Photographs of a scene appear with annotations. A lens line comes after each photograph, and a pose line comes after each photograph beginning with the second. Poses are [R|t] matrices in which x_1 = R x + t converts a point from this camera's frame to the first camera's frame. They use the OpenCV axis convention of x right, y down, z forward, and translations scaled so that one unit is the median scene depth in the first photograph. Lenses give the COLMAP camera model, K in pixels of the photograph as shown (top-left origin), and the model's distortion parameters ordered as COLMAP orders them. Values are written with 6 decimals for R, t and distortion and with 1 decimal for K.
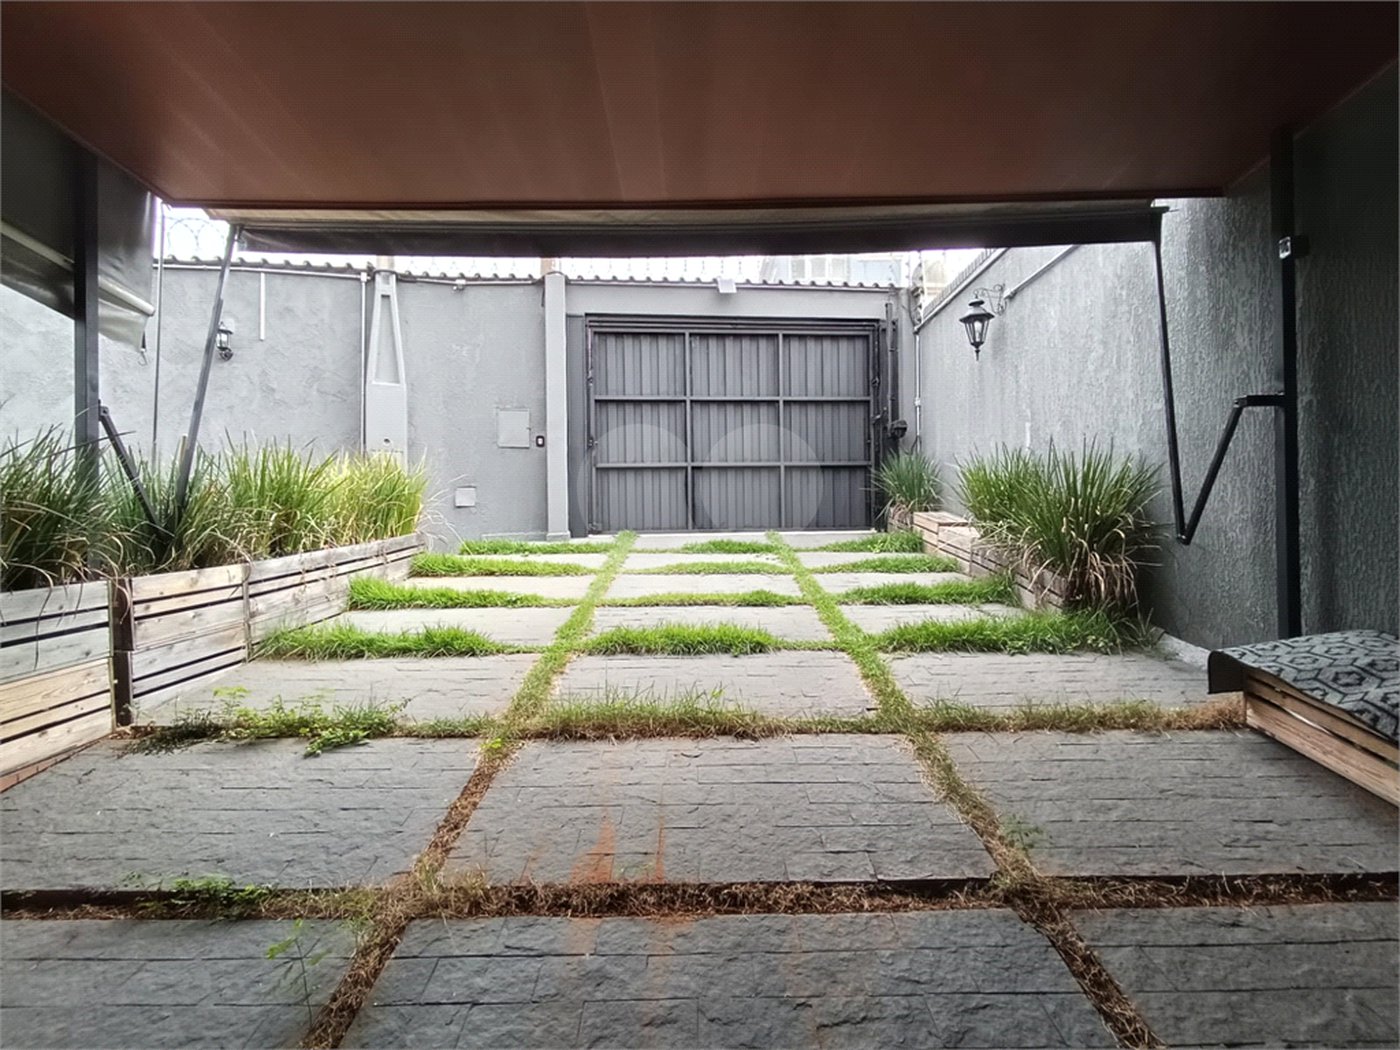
lens RADIAL K [[638.7, 0, 700.0], [0, 638.7, 525.0], [0, 0, 1]] dist [0.010115, -0.007381]
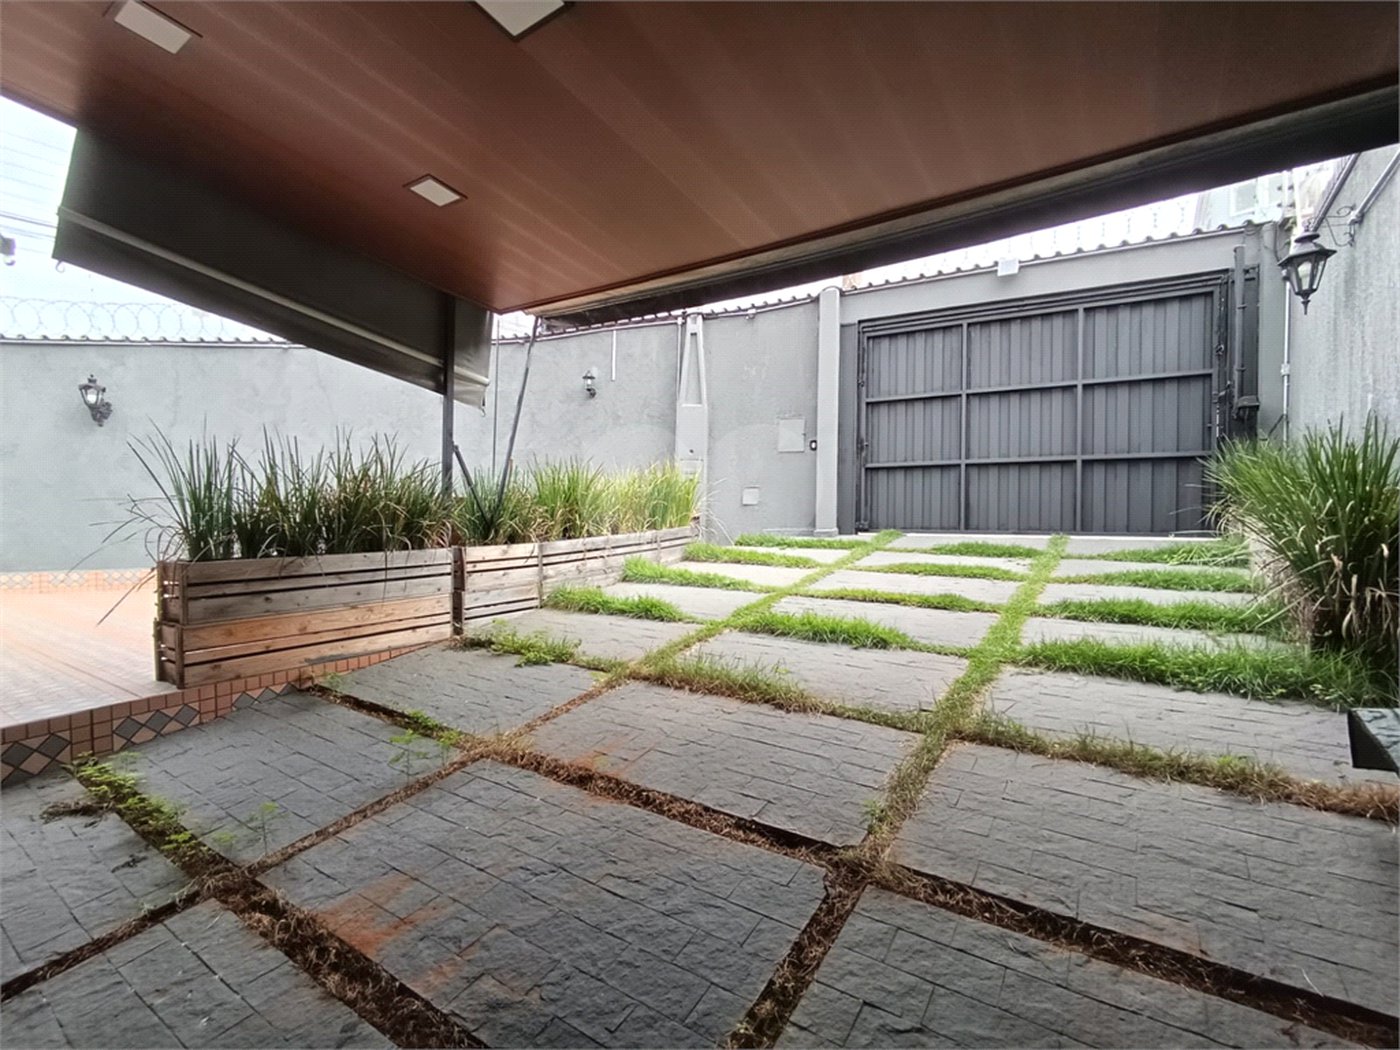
lens RADIAL K [[638.7, 0, 700.0], [0, 638.7, 525.0], [0, 0, 1]] dist [0.010115, -0.007381]
pose [[0.828573, 0.024390, -0.559350, 0.296434], [-0.021774, 0.999699, 0.011337, -0.004125], [0.559458, 0.002785, 0.828854, -0.018862]]
